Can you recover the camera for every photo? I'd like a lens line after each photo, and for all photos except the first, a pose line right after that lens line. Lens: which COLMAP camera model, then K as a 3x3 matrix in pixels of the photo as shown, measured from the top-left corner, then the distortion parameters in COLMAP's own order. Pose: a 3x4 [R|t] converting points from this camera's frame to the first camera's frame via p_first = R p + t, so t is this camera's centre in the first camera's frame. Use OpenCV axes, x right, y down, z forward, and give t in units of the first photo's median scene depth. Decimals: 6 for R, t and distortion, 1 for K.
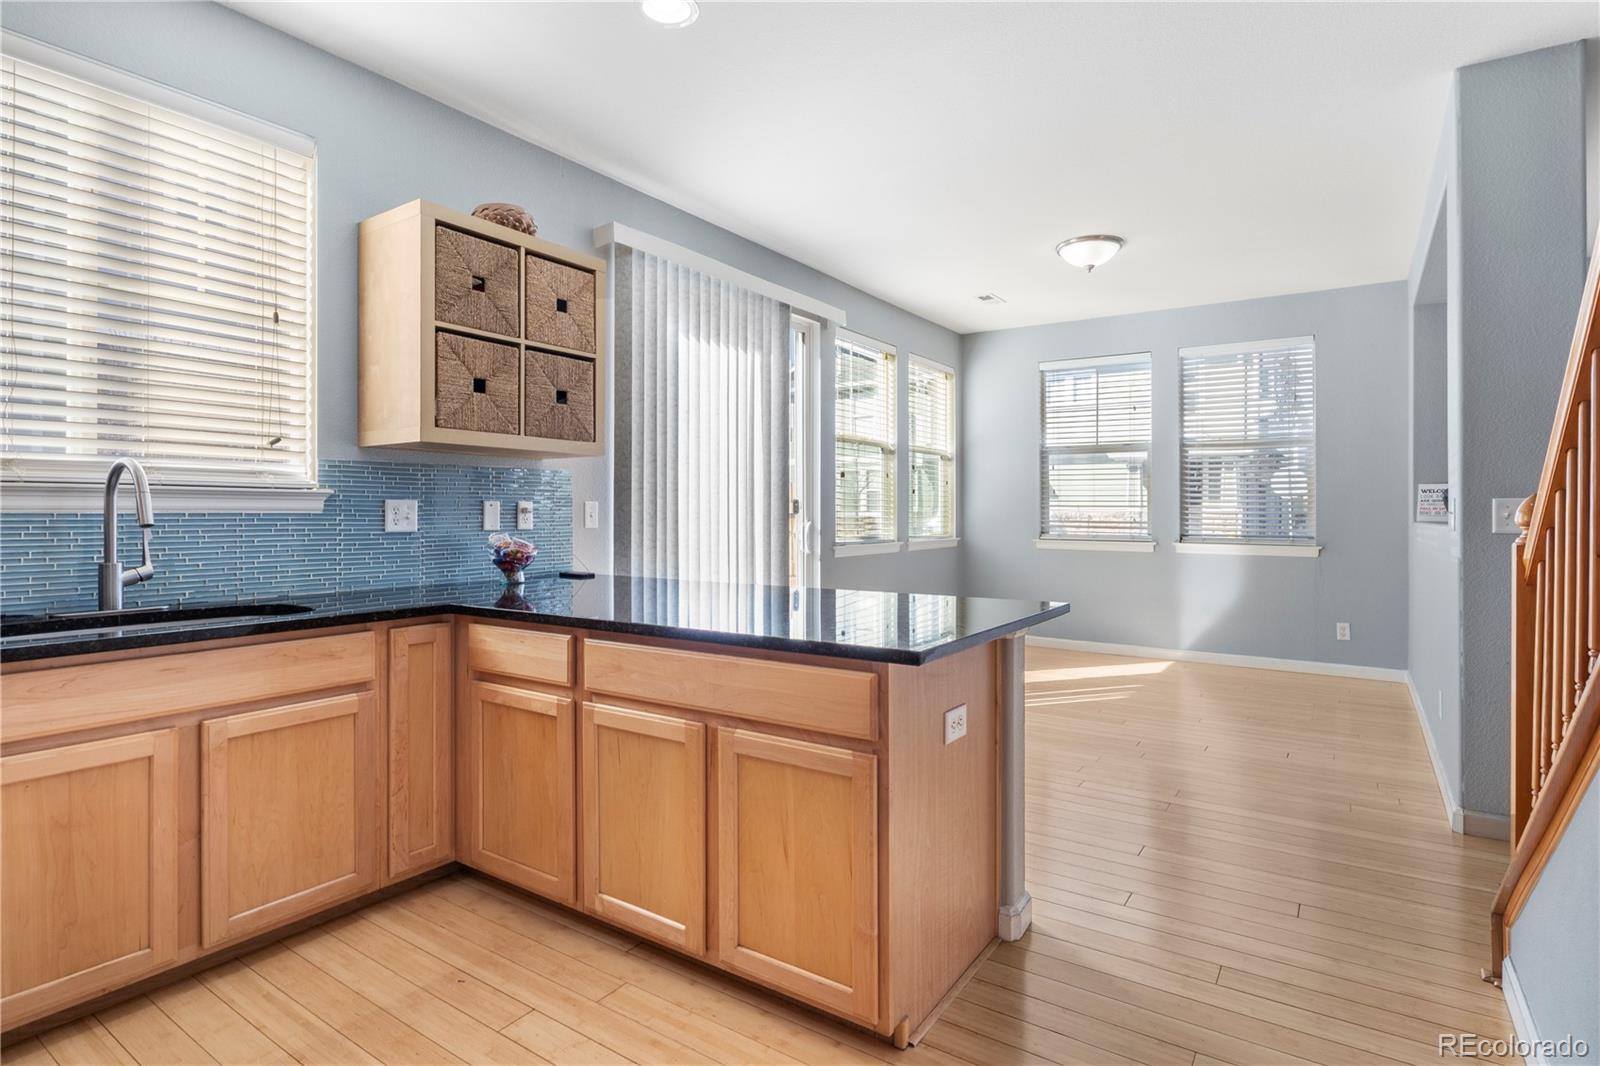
lens RADIAL K [[815.3, 0, 785.3], [0, 815.3, 519.7], [0, 0, 1]] dist [-0.005092, 0.001076]
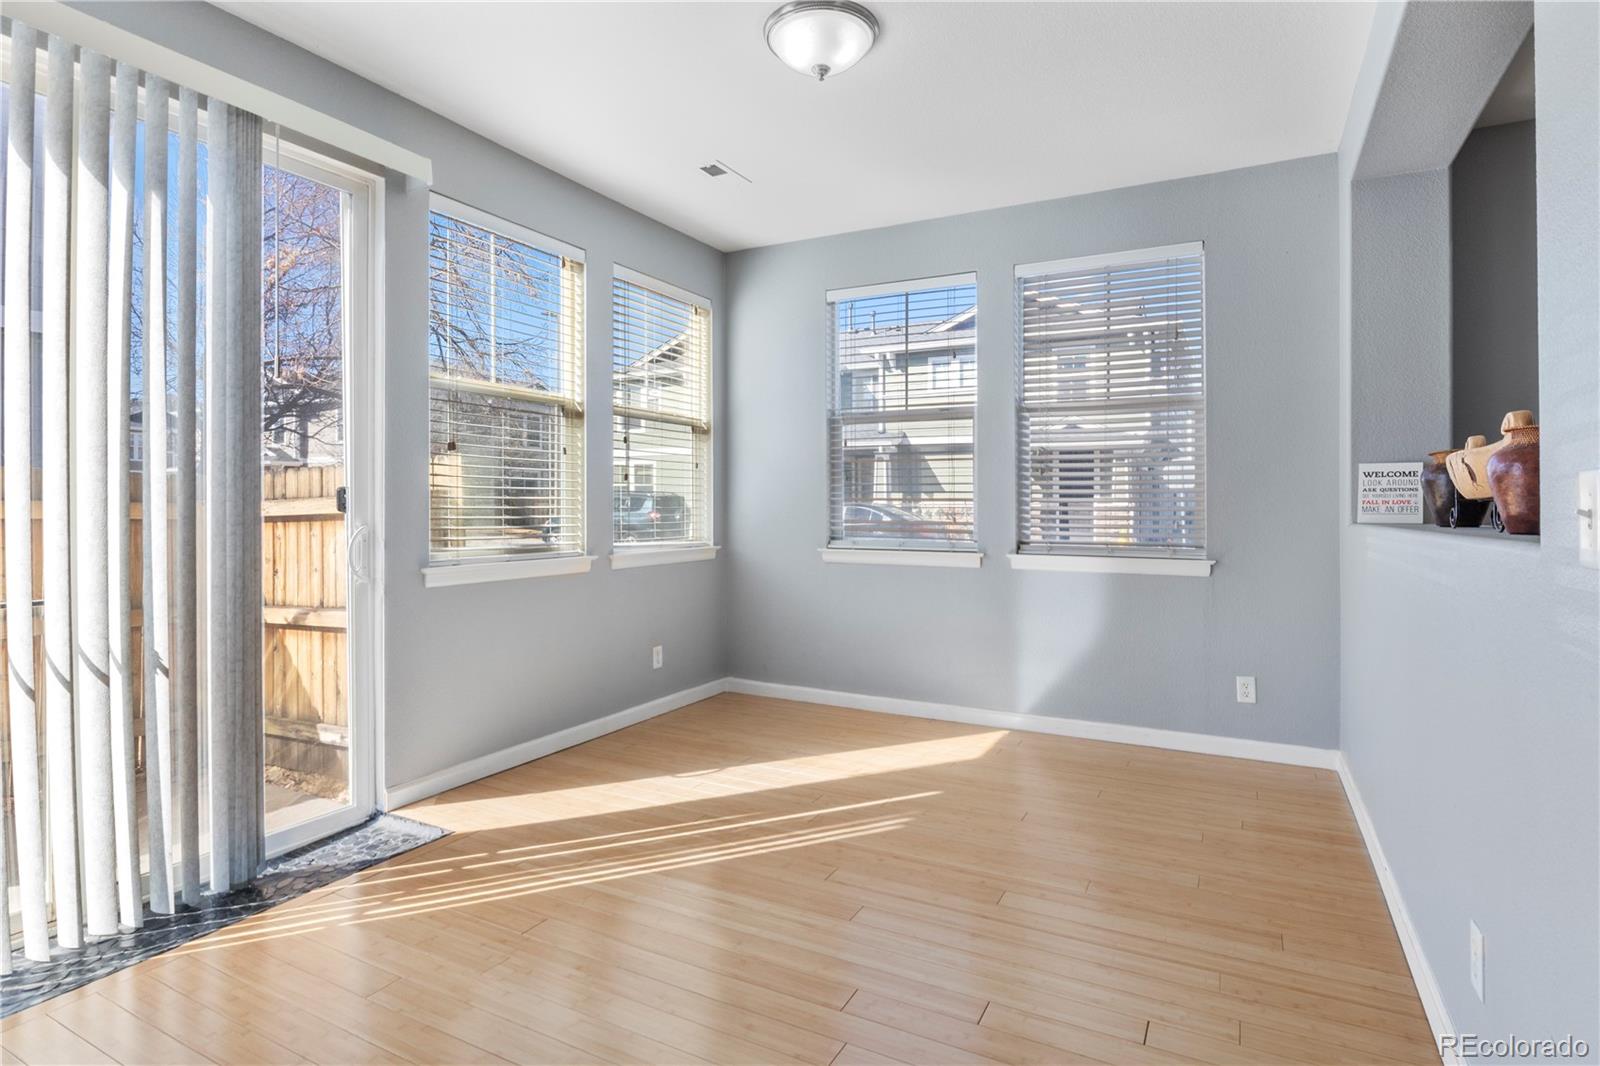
lens RADIAL K [[815.3, 0, 791.6], [0, 815.3, 517.5], [0, 0, 1]] dist [-0.005092, 0.001076]
pose [[0.994634, -0.003431, 0.103399, 0.229763], [0.003053, 0.999988, 0.003814, -0.004787], [-0.103411, -0.003477, 0.994633, 0.349074]]
